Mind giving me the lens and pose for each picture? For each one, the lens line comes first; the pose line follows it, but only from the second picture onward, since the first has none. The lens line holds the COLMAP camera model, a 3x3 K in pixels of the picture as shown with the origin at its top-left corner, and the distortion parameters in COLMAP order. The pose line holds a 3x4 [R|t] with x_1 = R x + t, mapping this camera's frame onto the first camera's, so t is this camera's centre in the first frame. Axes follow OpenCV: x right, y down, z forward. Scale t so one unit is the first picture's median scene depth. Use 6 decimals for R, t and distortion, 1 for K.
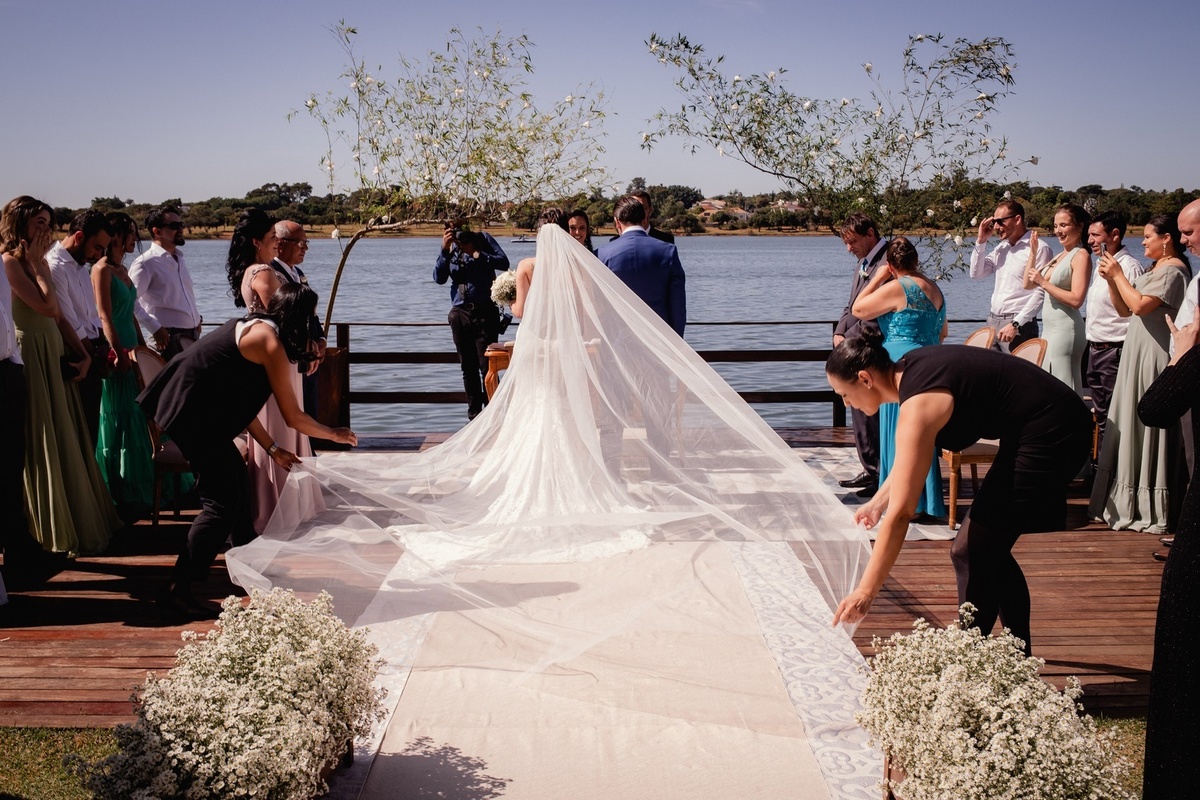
lens RADIAL K [[1162.0, 0, 596.8], [0, 1162.0, 399.1], [0, 0, 1]] dist [-0.072075, 0.071287]
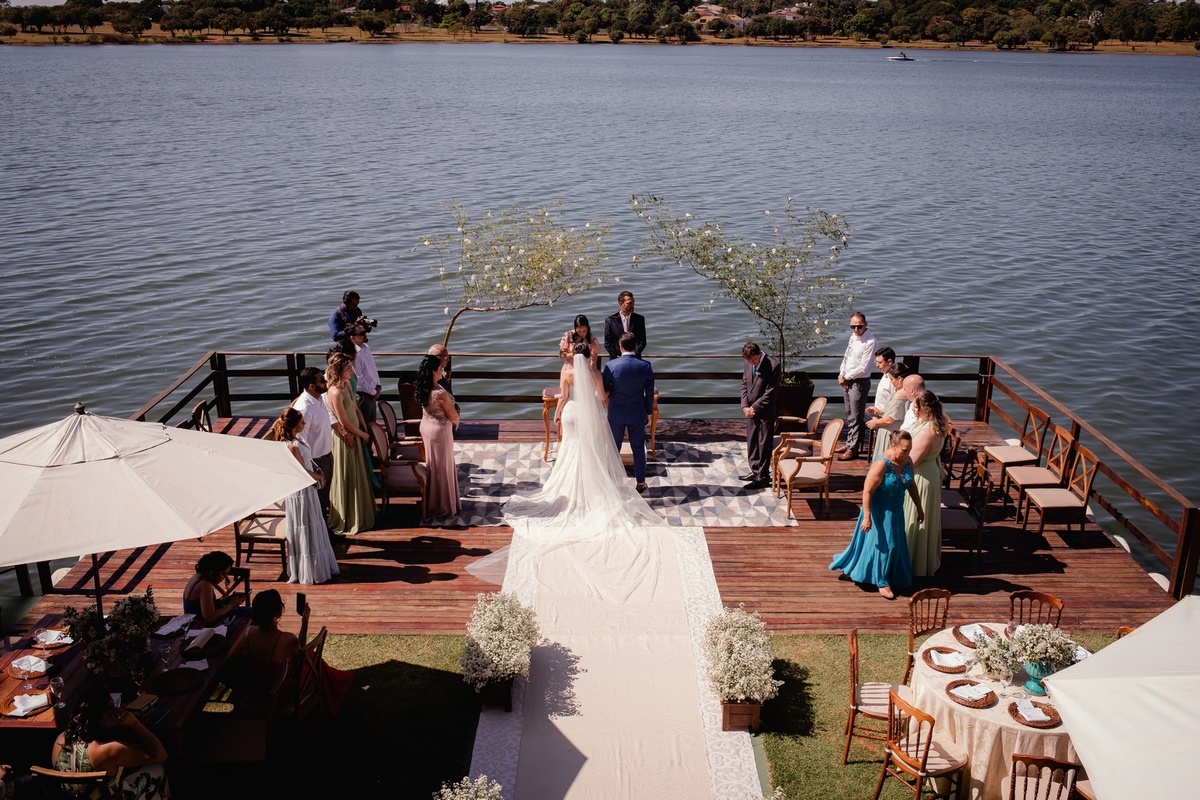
lens RADIAL K [[1131.9, 0, 596.9], [0, 1131.9, 461.4], [0, 0, 1]] dist [-0.076708, 0.065625]
pose [[0.999904, 0.009772, 0.009844, -0.057278], [-0.011674, 0.976129, 0.216878, -0.590963], [-0.007490, -0.216972, 0.976149, -1.276021]]
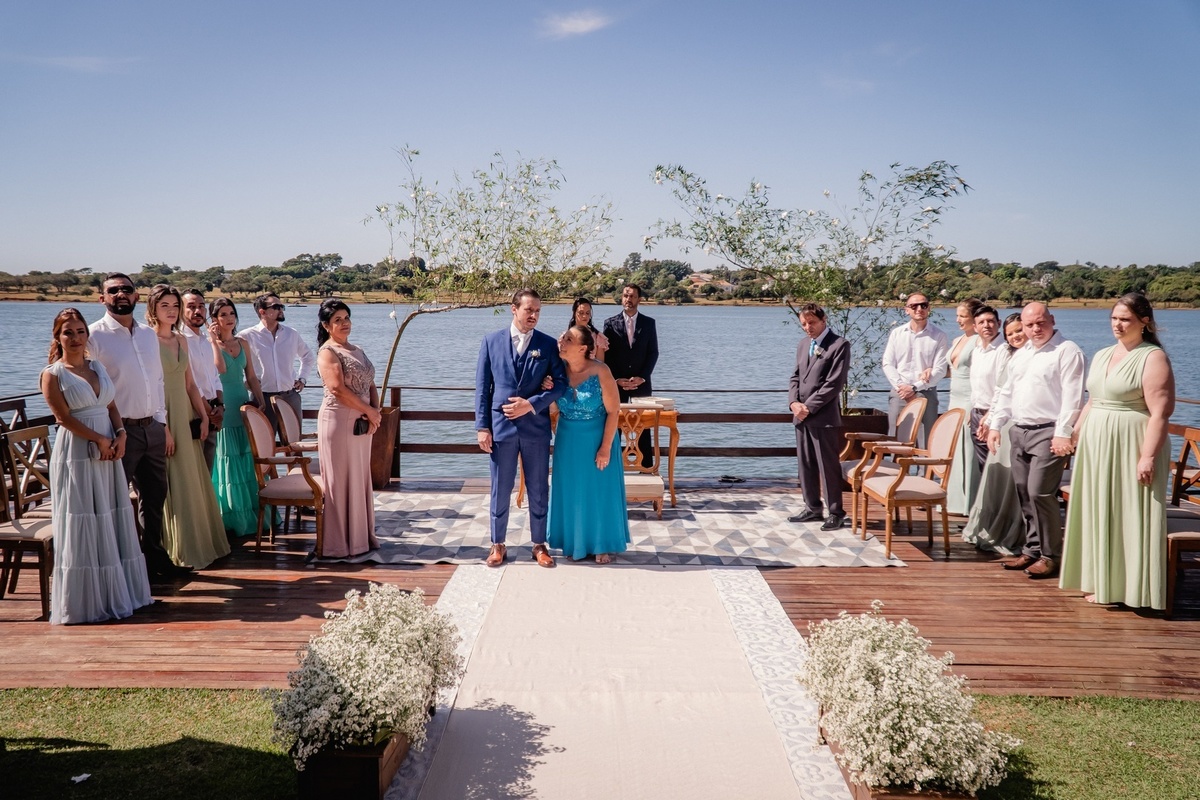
lens RADIAL K [[1046.6, 0, 580.5], [0, 1046.6, 423.7], [0, 0, 1]] dist [-0.061394, 0.233614]
pose [[0.999826, 0.012170, -0.014122, -0.020248], [-0.012535, 0.999582, -0.026048, -0.001435], [0.013799, 0.026220, 0.999561, -0.218905]]
